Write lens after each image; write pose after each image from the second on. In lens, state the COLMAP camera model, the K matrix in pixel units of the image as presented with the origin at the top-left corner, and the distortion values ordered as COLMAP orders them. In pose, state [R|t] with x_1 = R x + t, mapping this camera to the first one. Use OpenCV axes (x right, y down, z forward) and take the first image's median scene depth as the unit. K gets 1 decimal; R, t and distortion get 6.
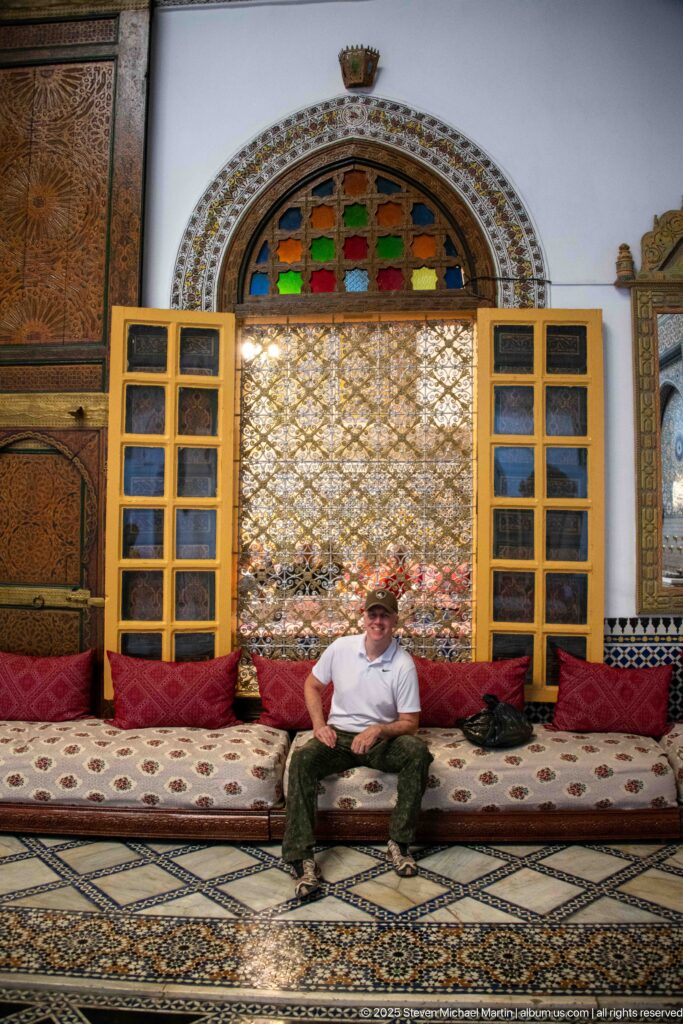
lens RADIAL K [[872.7, 0, 341.5], [0, 872.7, 512.0], [0, 0, 1]] dist [-0.119087, 0.004608]
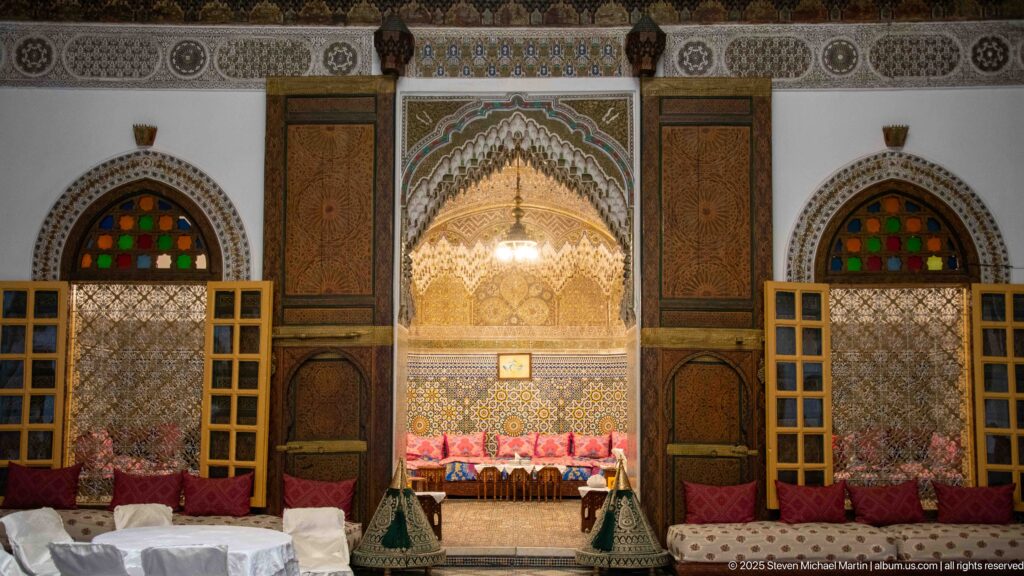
lens RADIAL K [[1155.1, 0, 512.0], [0, 1155.1, 288.0], [0, 0, 1]] dist [0.007638, 0.058472]
pose [[0.999228, 0.009400, 0.038147, -0.831726], [-0.006387, 0.996905, -0.078353, -0.037305], [-0.038765, 0.078049, 0.996196, -1.247016]]
